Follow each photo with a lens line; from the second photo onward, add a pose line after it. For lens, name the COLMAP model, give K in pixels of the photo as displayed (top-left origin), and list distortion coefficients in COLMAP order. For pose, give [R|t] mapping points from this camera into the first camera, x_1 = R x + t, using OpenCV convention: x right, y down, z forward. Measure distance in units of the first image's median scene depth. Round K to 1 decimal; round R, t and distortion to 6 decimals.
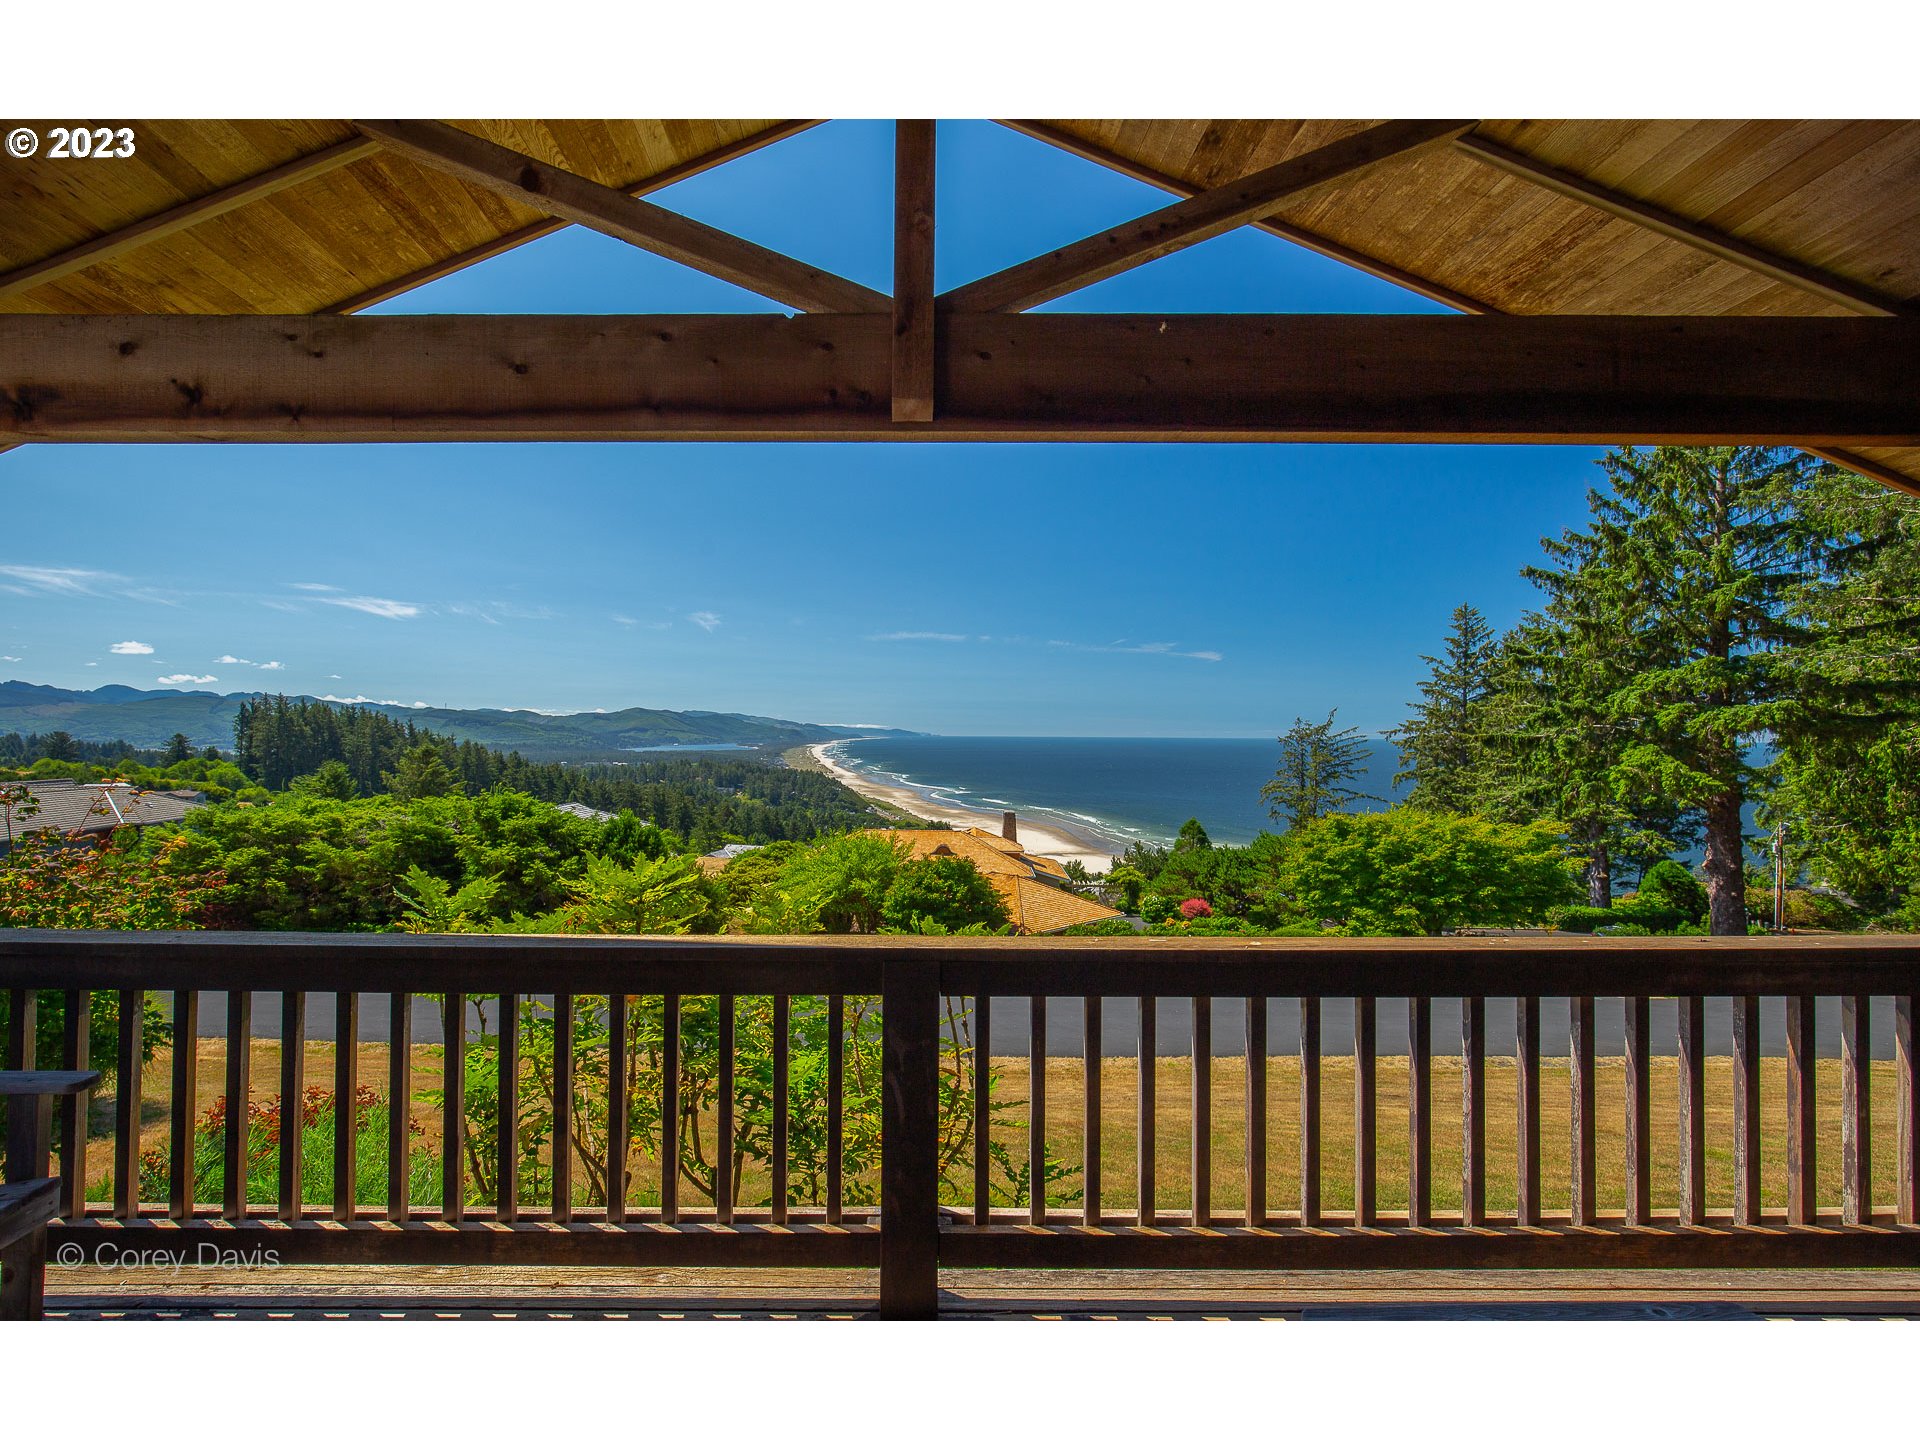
lens RADIAL K [[855.3, 0, 960.0], [0, 855.3, 720.0], [0, 0, 1]] dist [-0.001147, -0.000008]
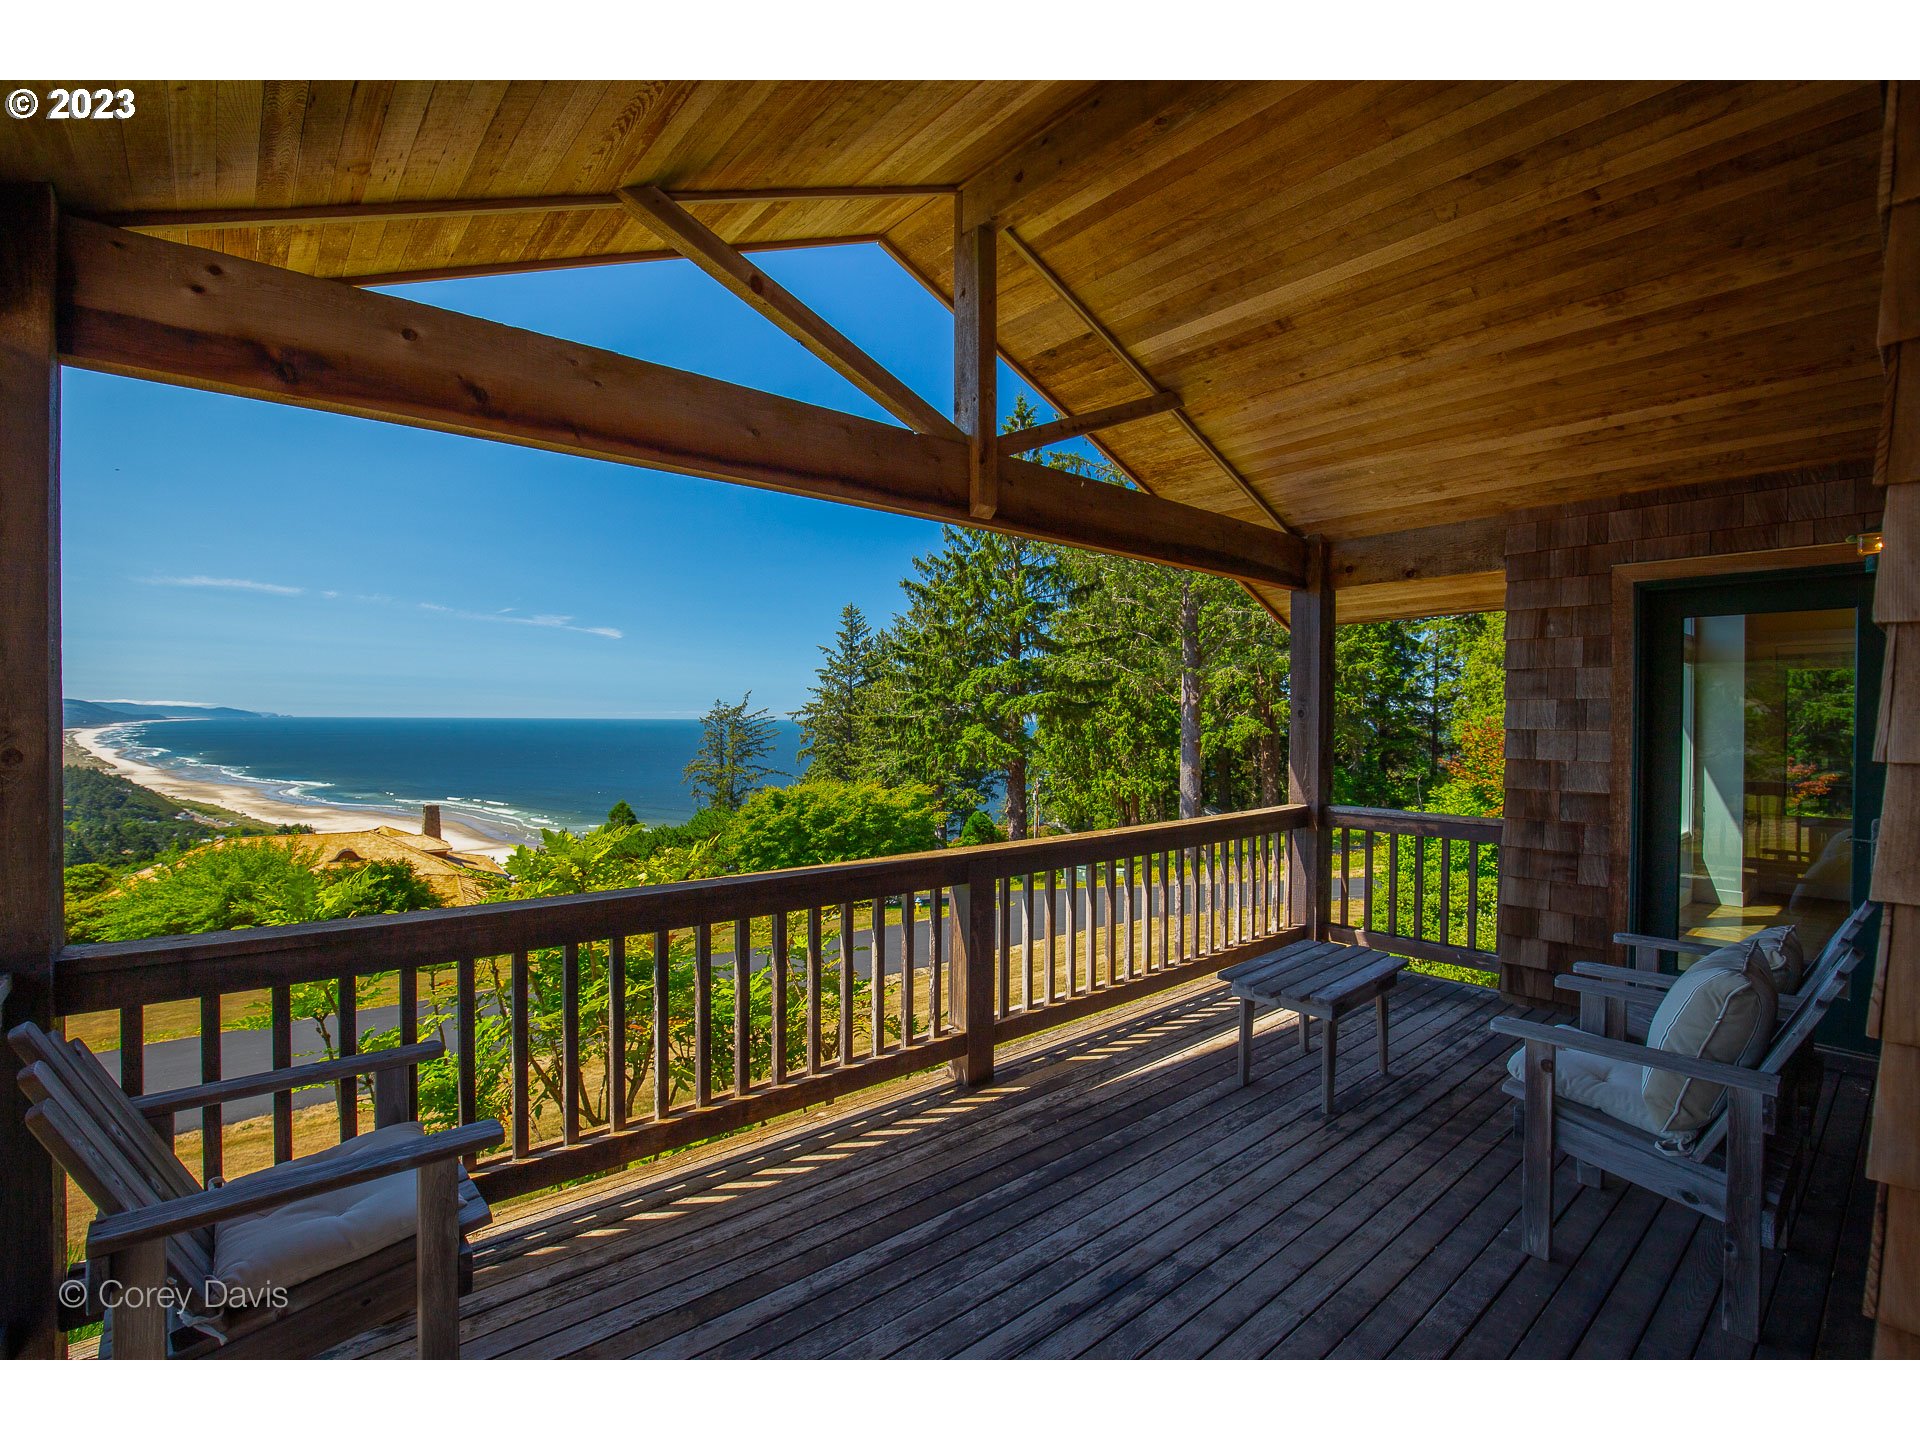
lens RADIAL K [[900.8, 0, 960.0], [0, 900.8, 720.0], [0, 0, 1]] dist [-0.020281, 0.000246]
pose [[0.747863, -0.001713, 0.663850, -0.139705], [-0.013348, 0.999756, 0.017617, -0.000895], [-0.663718, -0.022036, 0.747658, -0.025992]]
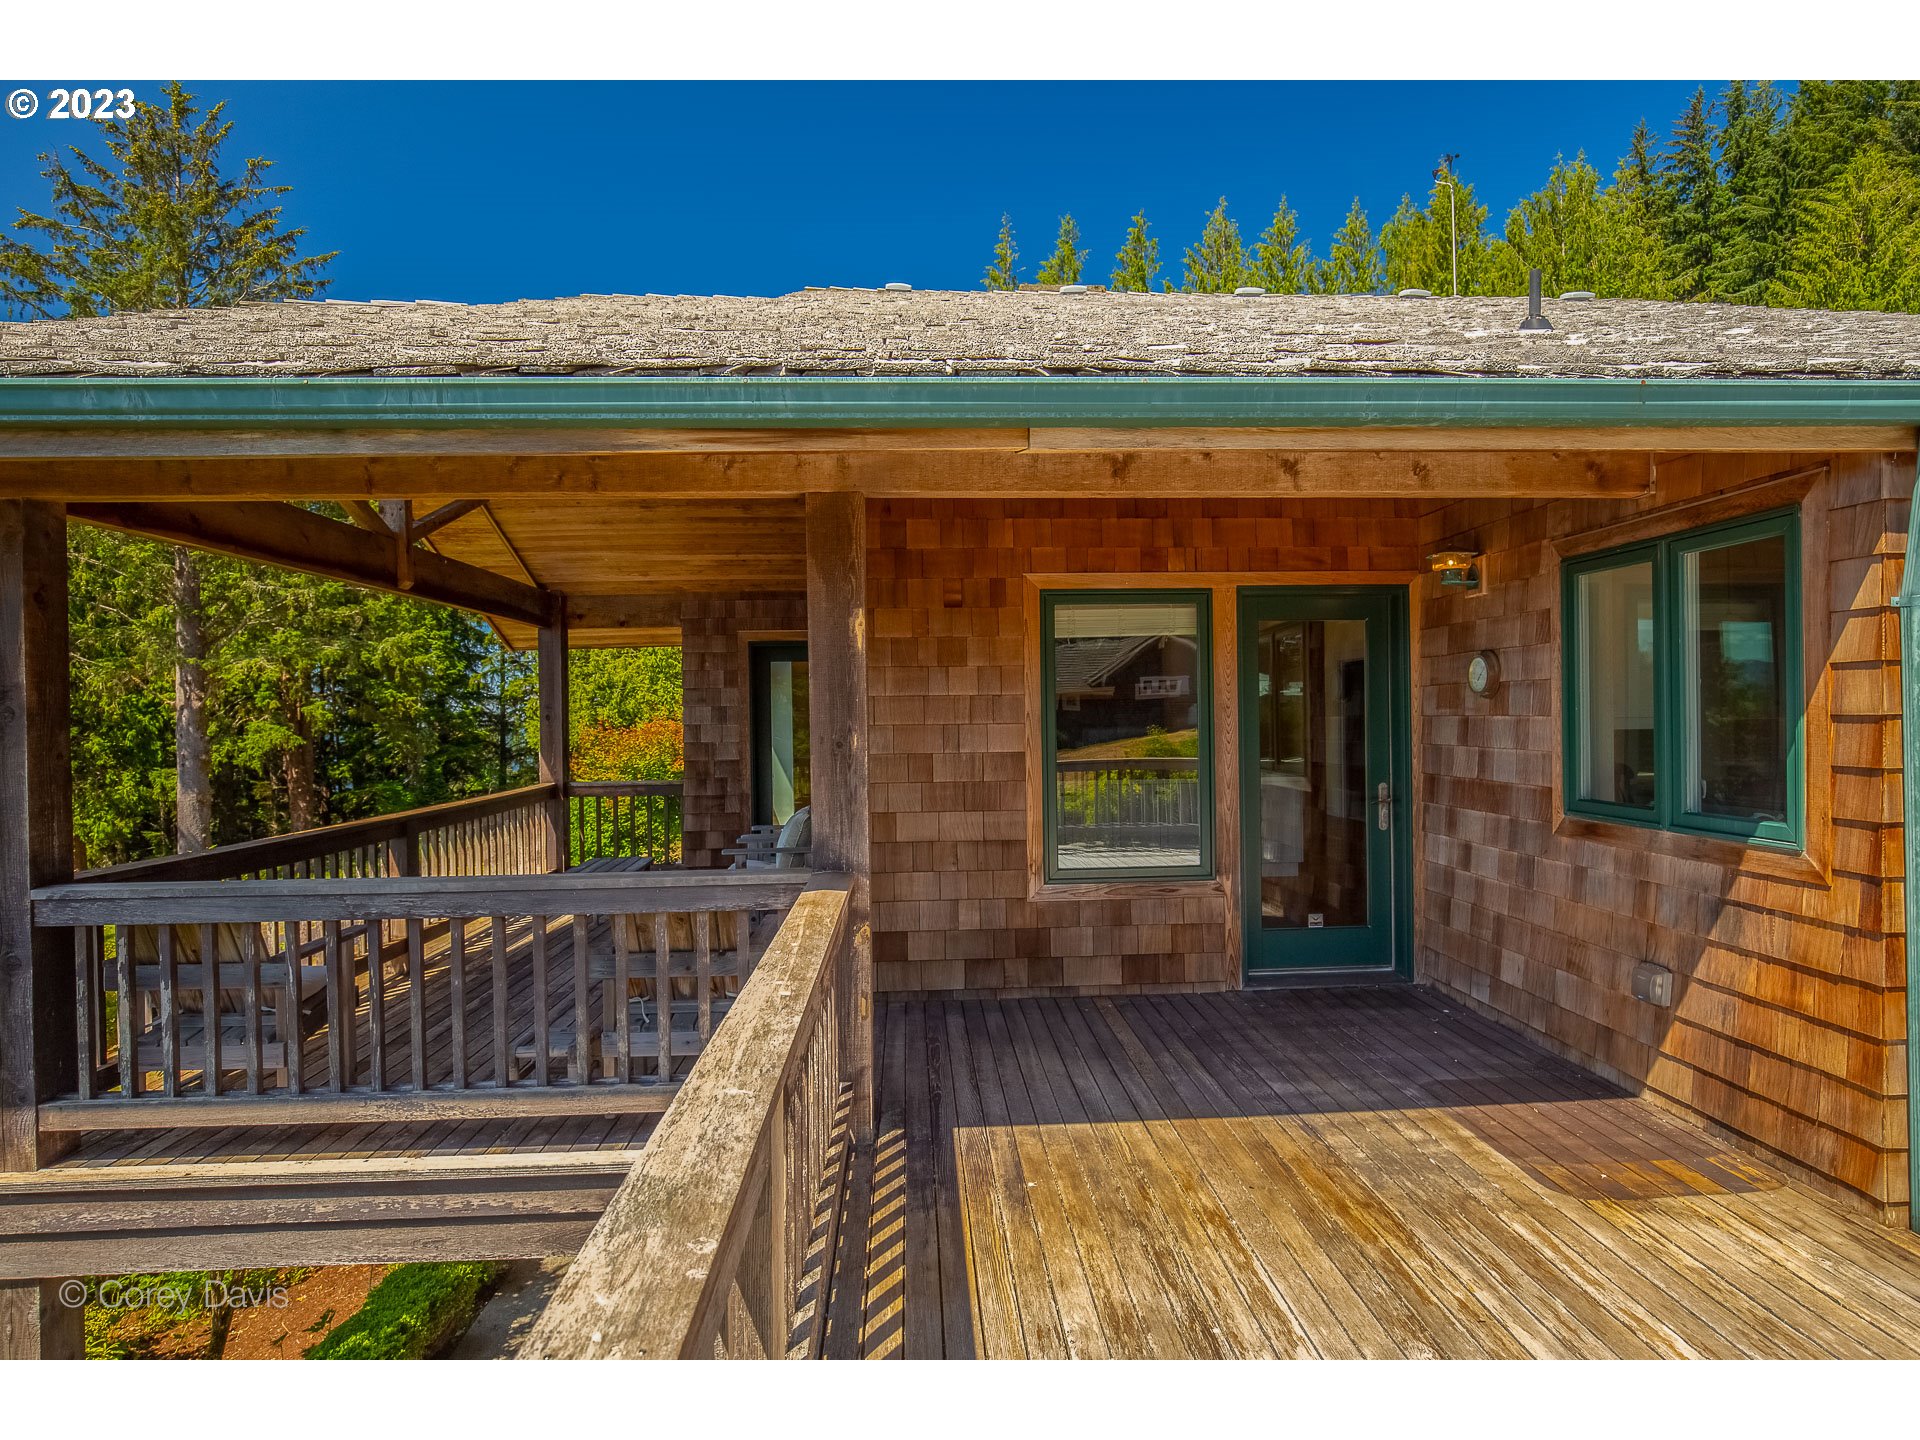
lens RADIAL K [[1046.7, 0, 998.4], [0, 1046.7, 716.3], [0, 0, 1]] dist [-0.003561, -0.000207]
pose [[-0.086327, -0.004800, 0.996255, -0.342799], [-0.000269, 0.999988, 0.004795, -0.002128], [-0.996267, 0.000146, -0.086327, -0.042106]]
